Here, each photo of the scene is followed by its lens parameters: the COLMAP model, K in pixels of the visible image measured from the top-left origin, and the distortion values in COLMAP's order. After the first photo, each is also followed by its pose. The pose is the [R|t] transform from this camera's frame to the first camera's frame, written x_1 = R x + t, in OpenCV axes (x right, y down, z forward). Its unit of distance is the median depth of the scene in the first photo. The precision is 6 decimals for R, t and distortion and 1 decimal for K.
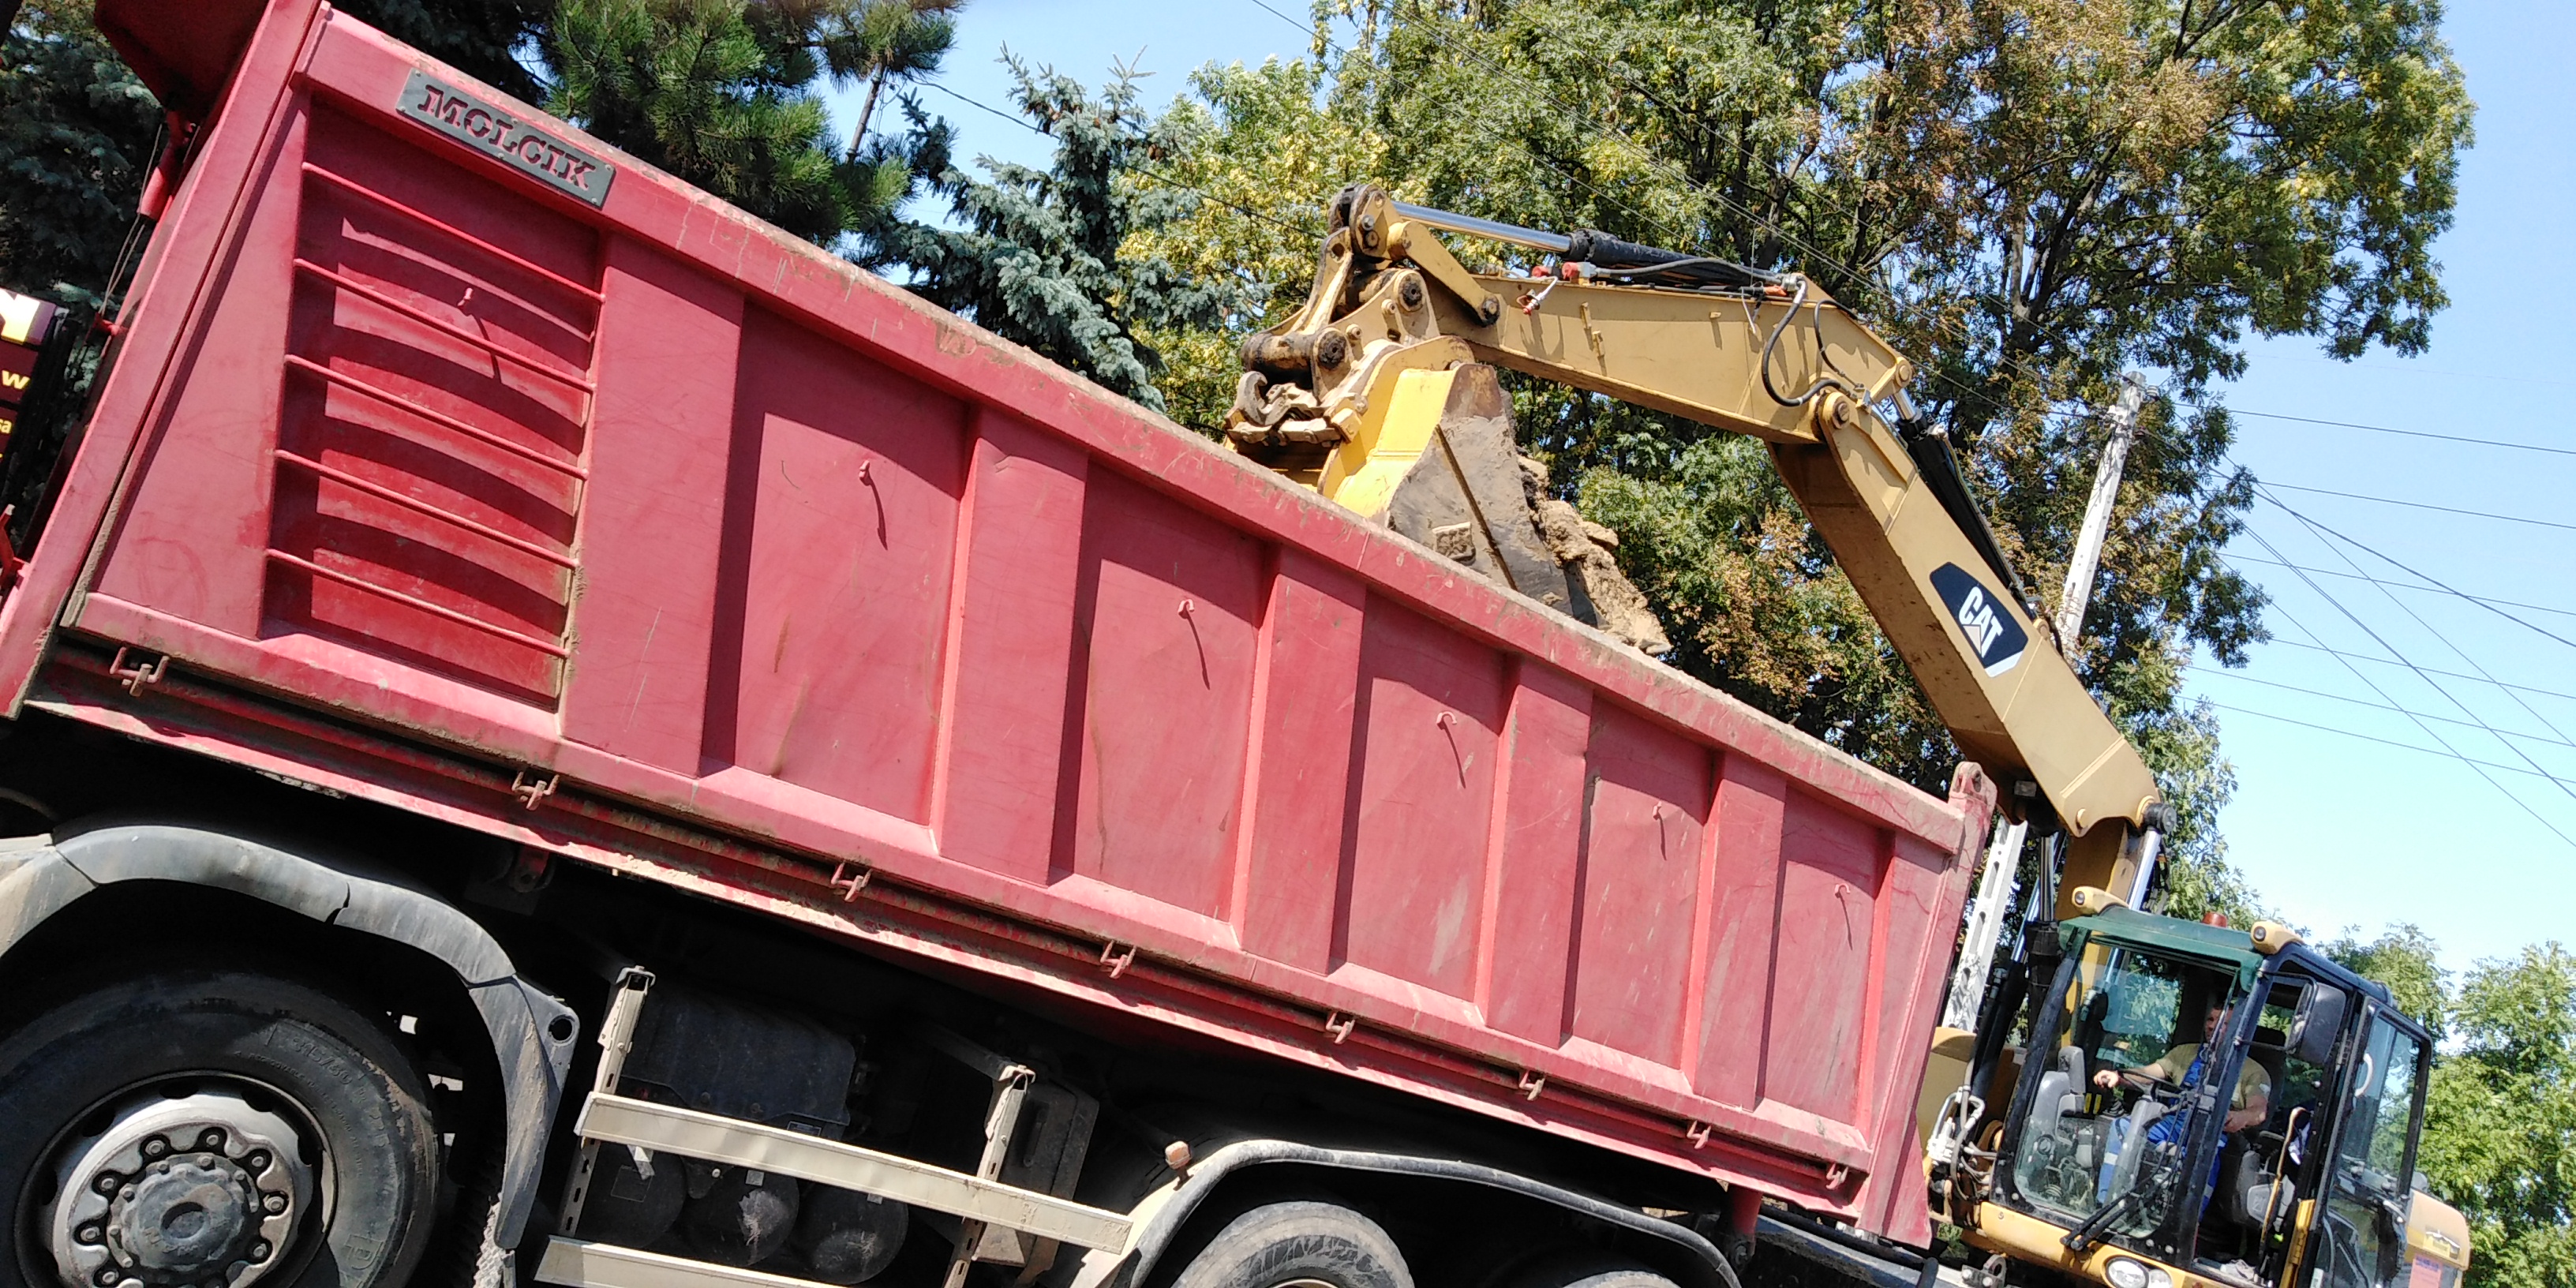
lens RADIAL K [[1924.6, 0, 1252.4], [0, 1924.6, 652.2], [0, 0, 1]] dist [0.043221, -0.025128]
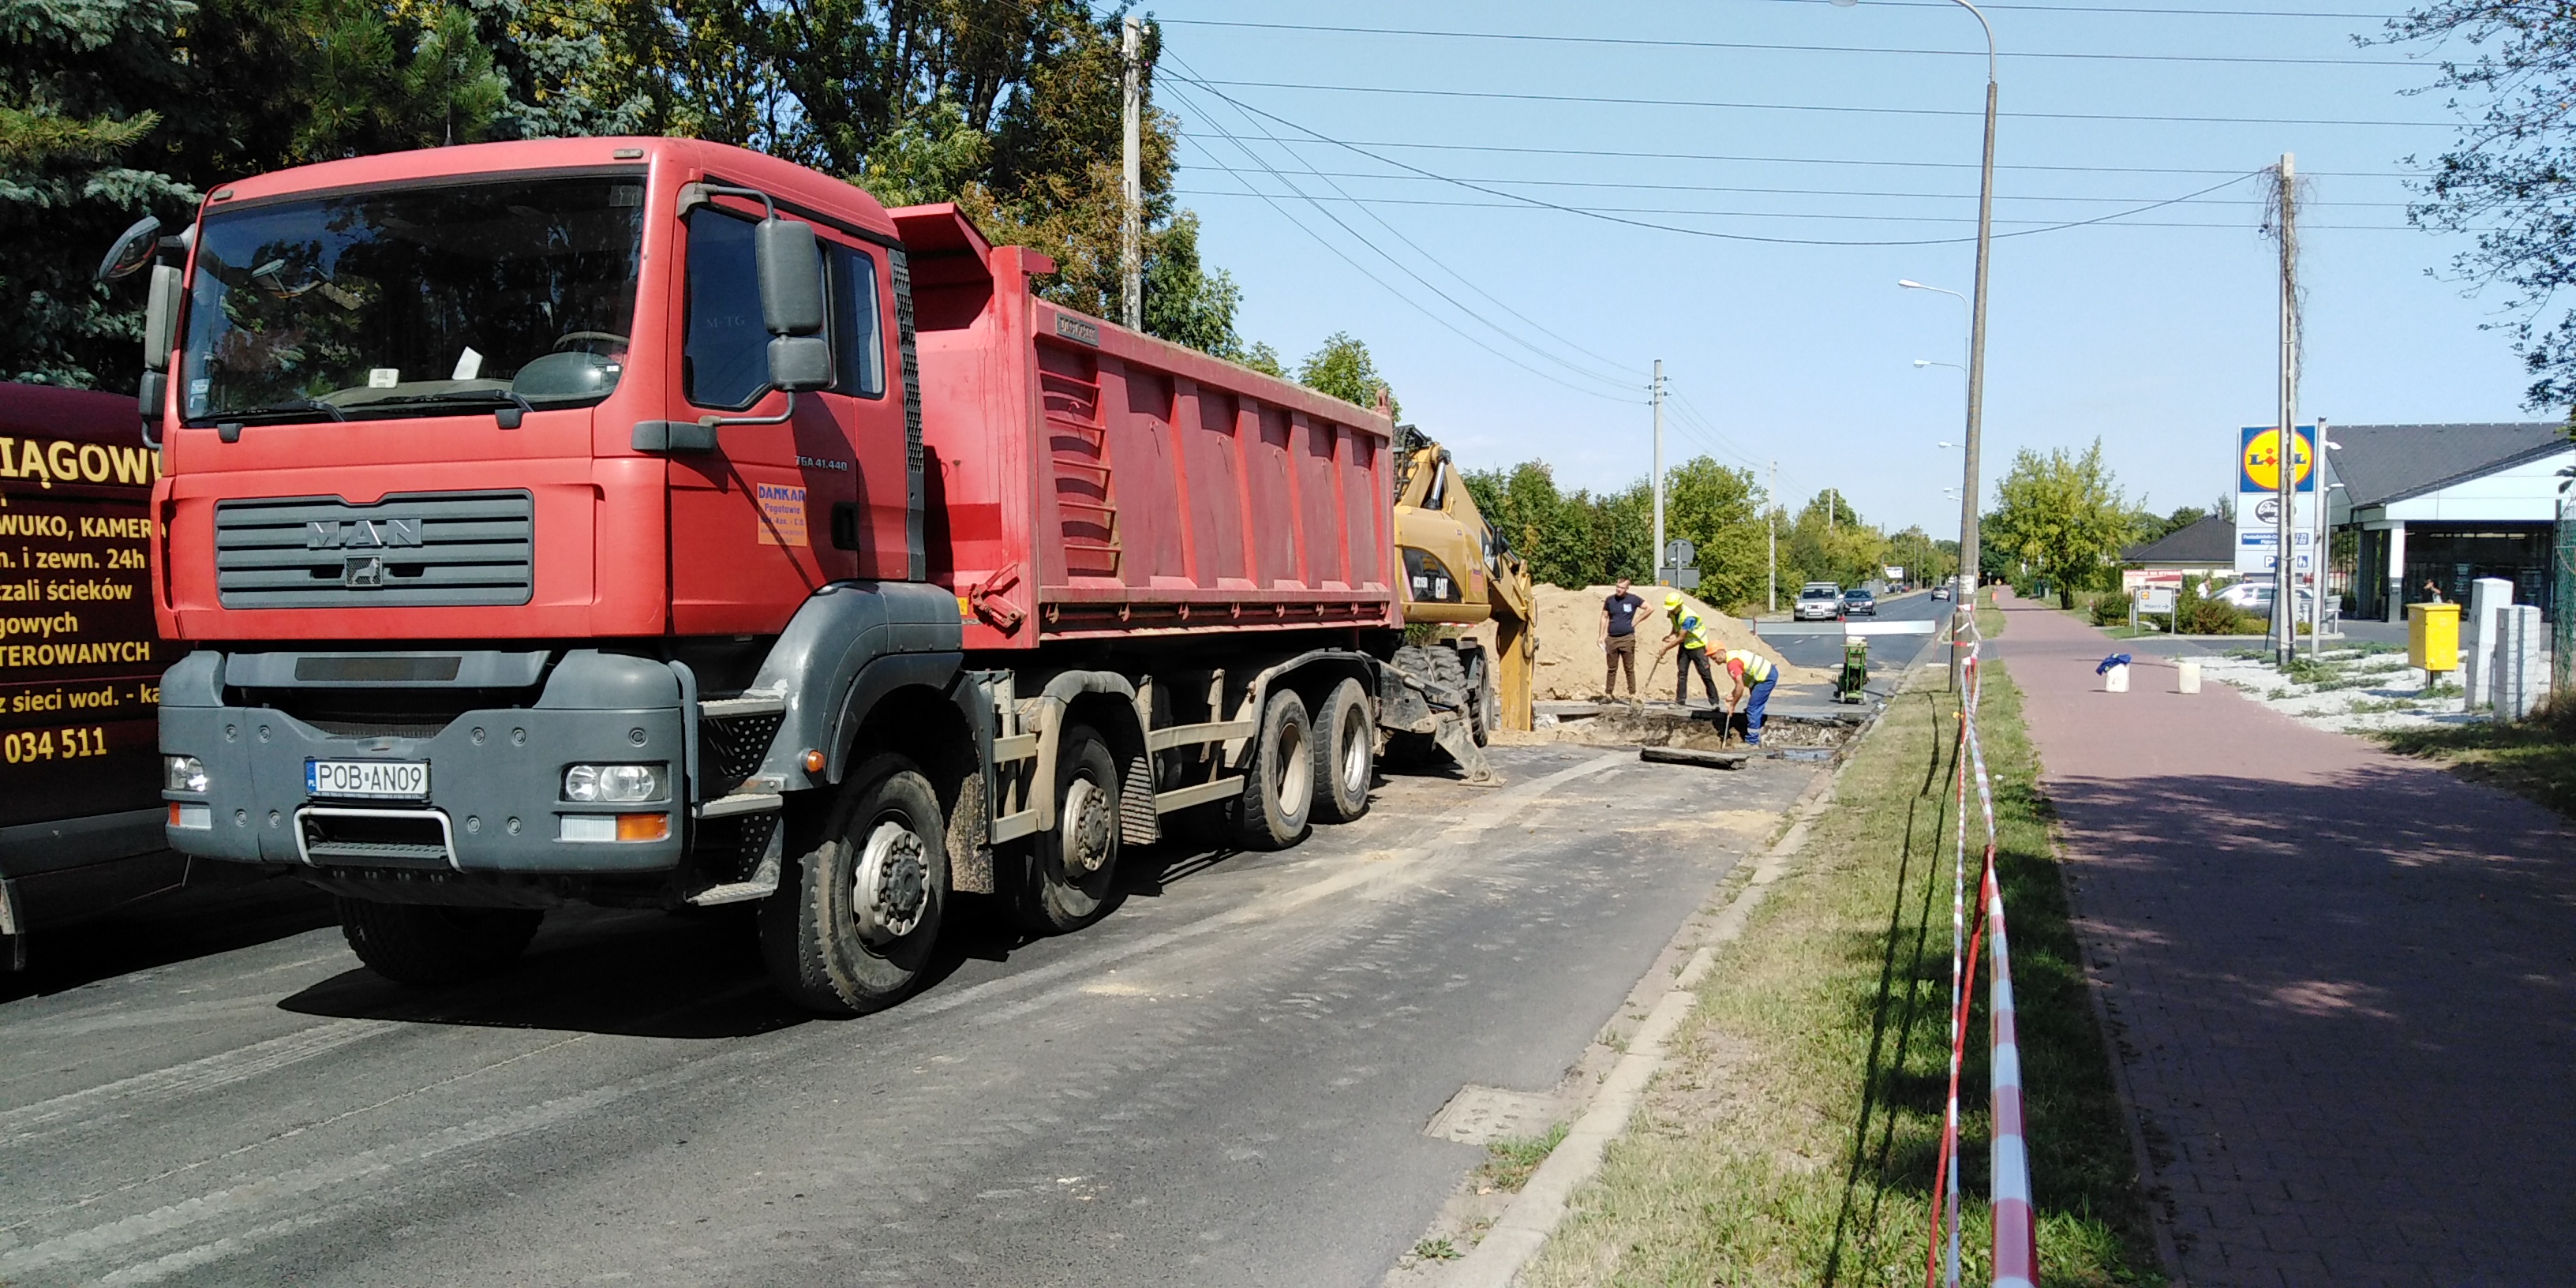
lens RADIAL K [[1924.6, 0, 1290.2], [0, 1924.6, 660.6], [0, 0, 1]] dist [0.043221, -0.025128]
pose [[0.767083, -0.328996, 0.550767, -0.746839], [0.170031, 0.932054, 0.319943, -0.281993], [-0.618605, -0.151776, 0.770903, -0.424303]]
